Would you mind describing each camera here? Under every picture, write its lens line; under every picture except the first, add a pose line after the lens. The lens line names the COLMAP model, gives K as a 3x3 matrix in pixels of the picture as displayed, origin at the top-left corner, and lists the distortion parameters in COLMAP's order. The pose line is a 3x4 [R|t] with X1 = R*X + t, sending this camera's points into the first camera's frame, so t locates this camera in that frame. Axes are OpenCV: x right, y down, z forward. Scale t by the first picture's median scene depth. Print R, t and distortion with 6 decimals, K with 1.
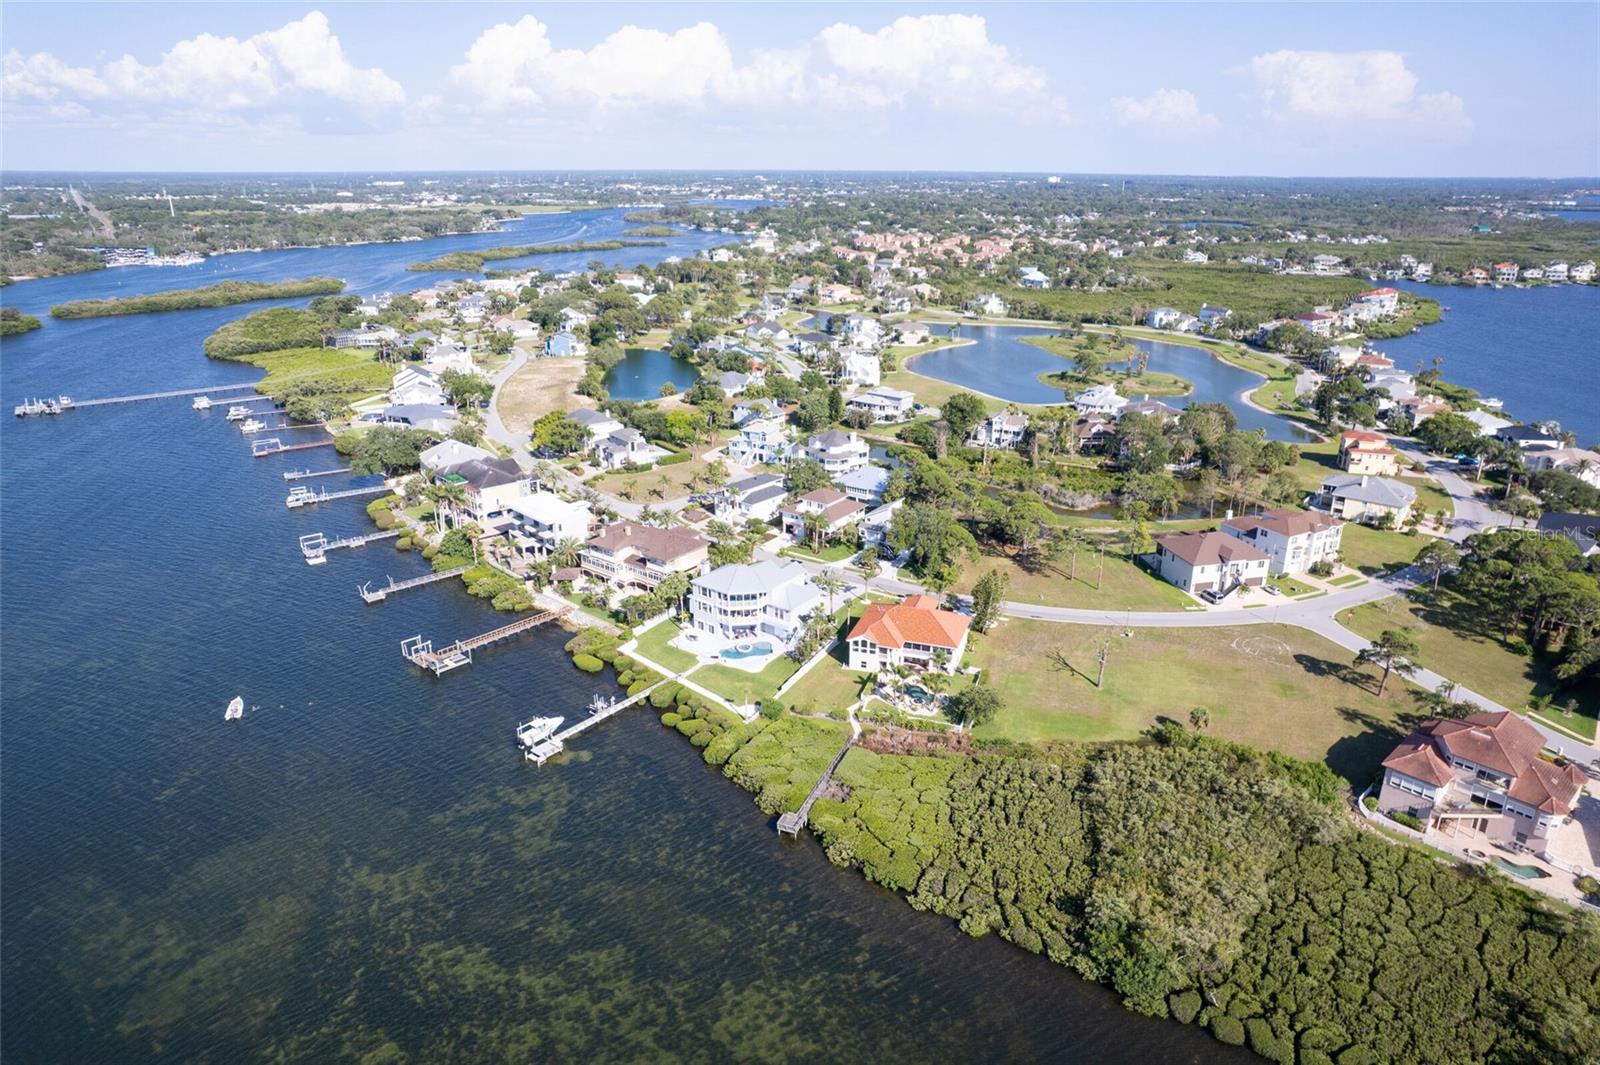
lens RADIAL K [[1055.4, 0, 799.9], [0, 1055.4, 533.0], [0, 0, 1]] dist [-0.065023, 0.053180]
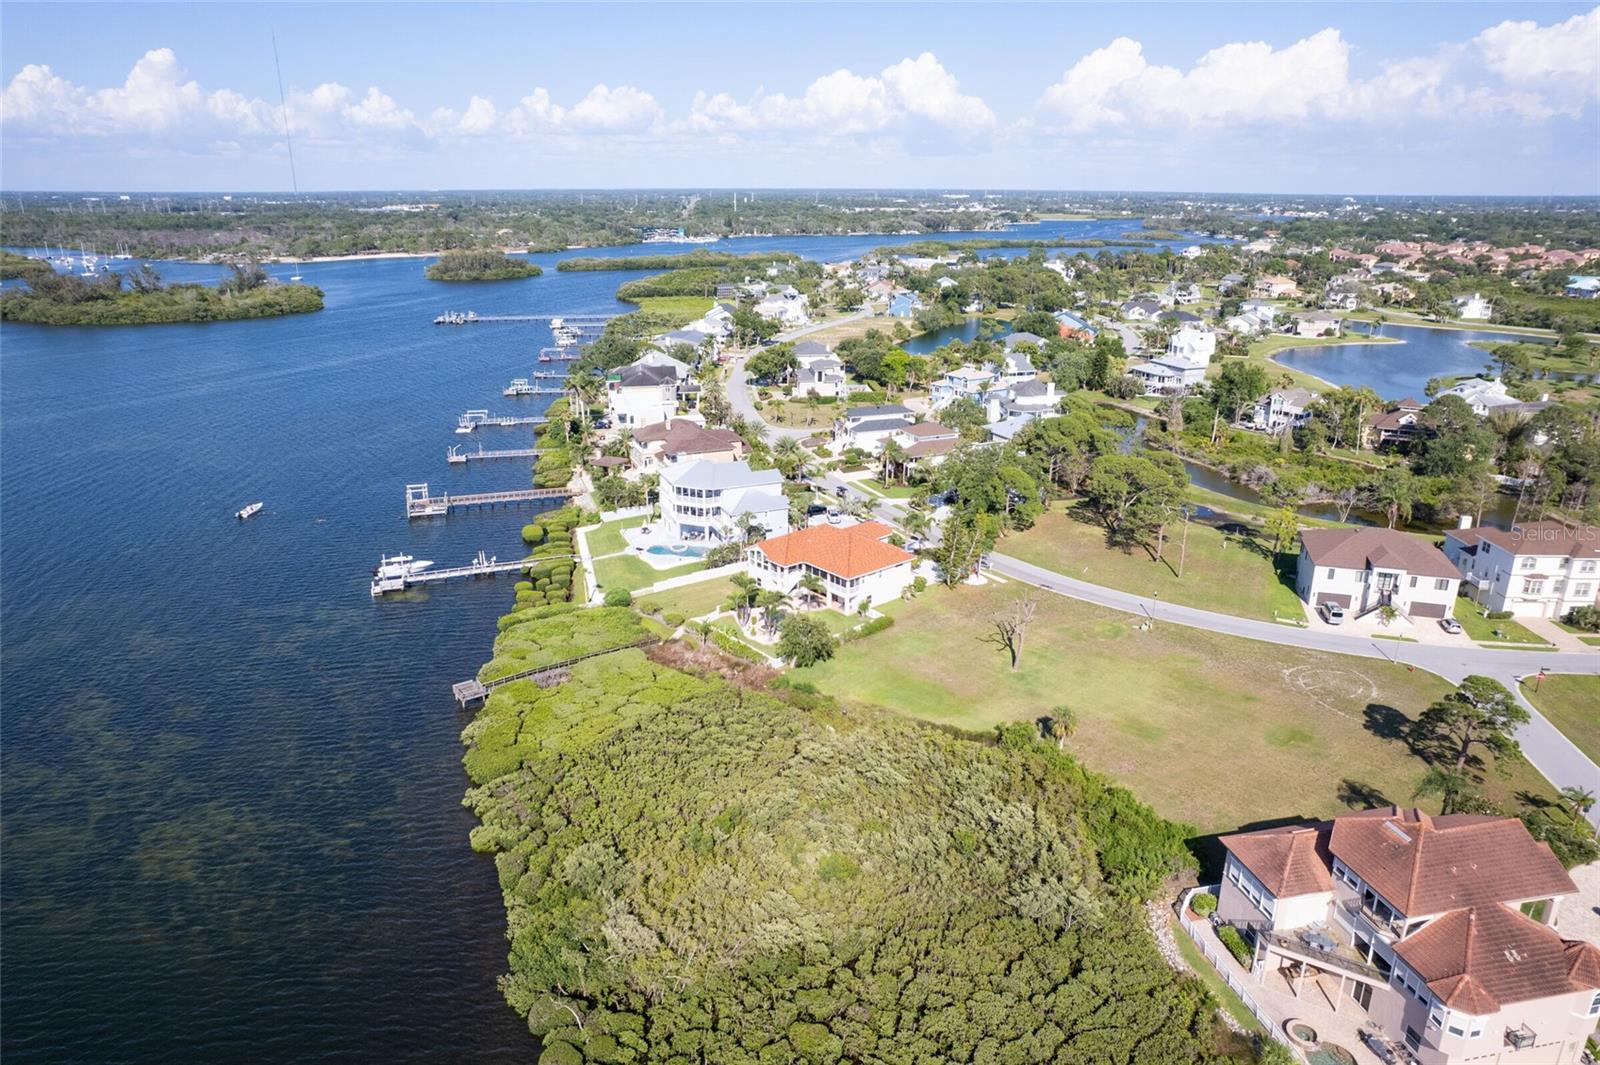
lens RADIAL K [[1055.4, 0, 792.3], [0, 1055.4, 534.5], [0, 0, 1]] dist [-0.065023, 0.053180]
pose [[0.856944, 0.160552, -0.489766, 0.274167], [-0.172225, 0.984823, 0.021497, 0.037036], [0.485784, 0.065928, 0.871589, 0.160620]]
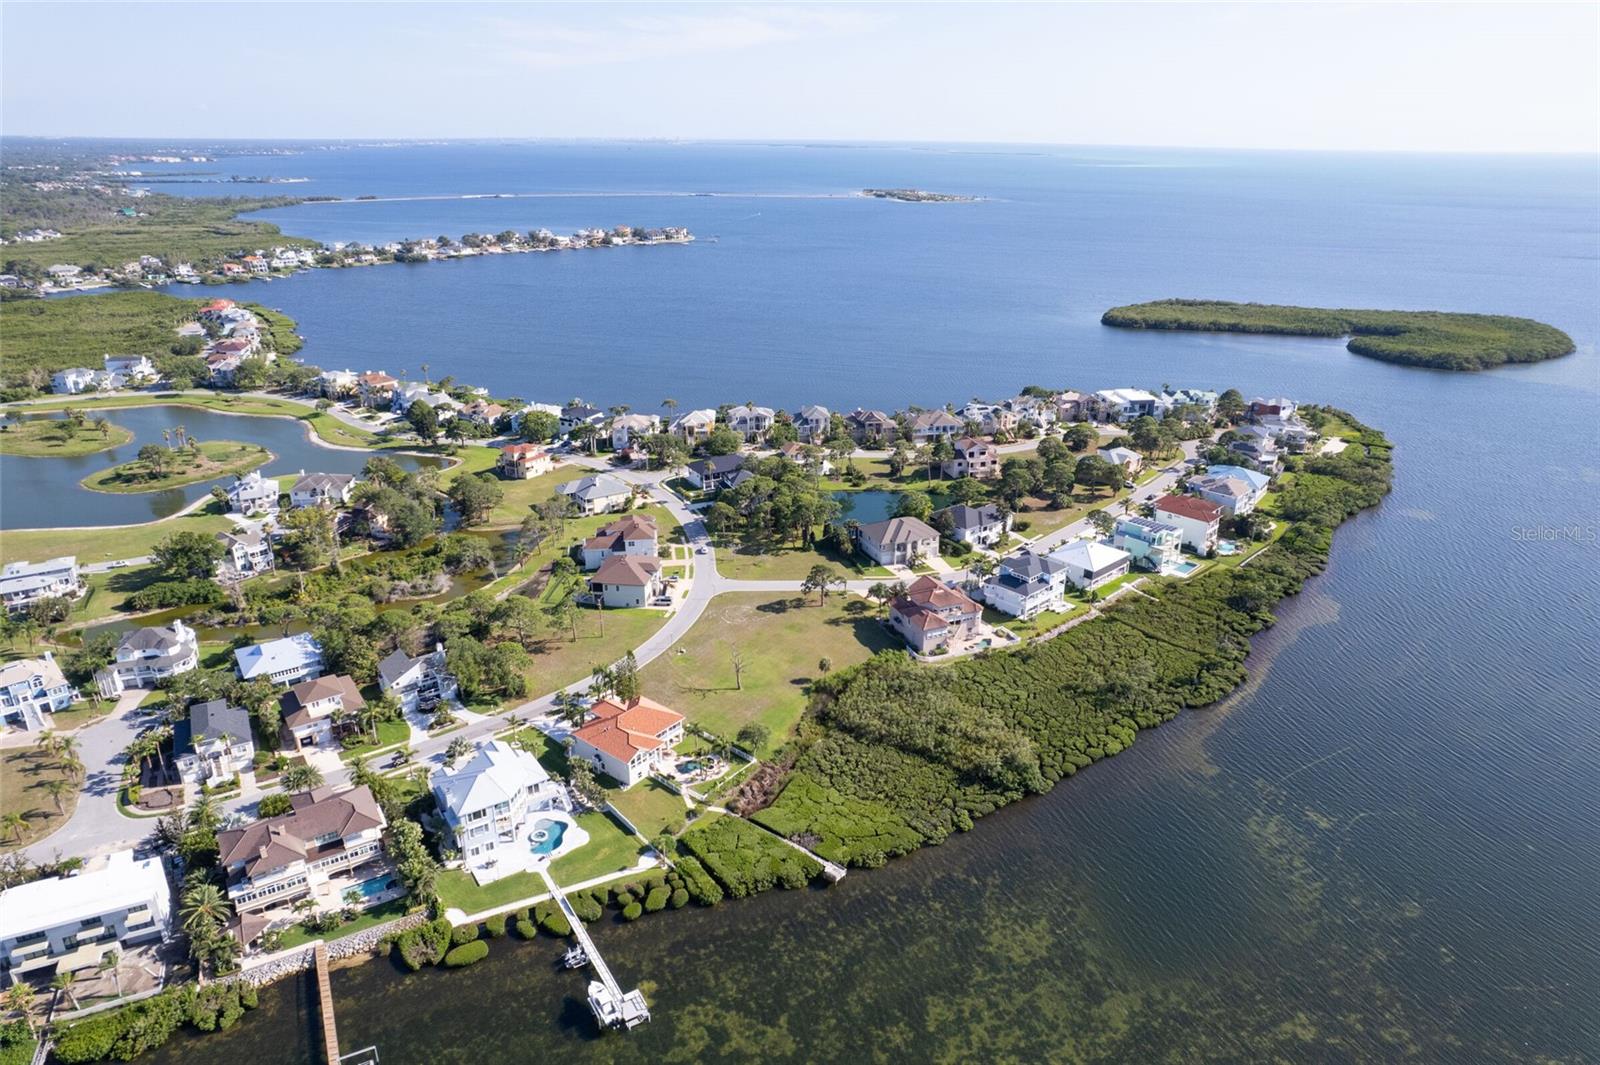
lens RADIAL K [[1055.4, 0, 800.9], [0, 1055.4, 532.4], [0, 0, 1]] dist [-0.065023, 0.053180]
pose [[0.311752, -0.351866, 0.882610, -0.451908], [0.306749, 0.916436, 0.257002, -0.200348], [-0.899286, 0.190619, 0.393635, 0.203326]]
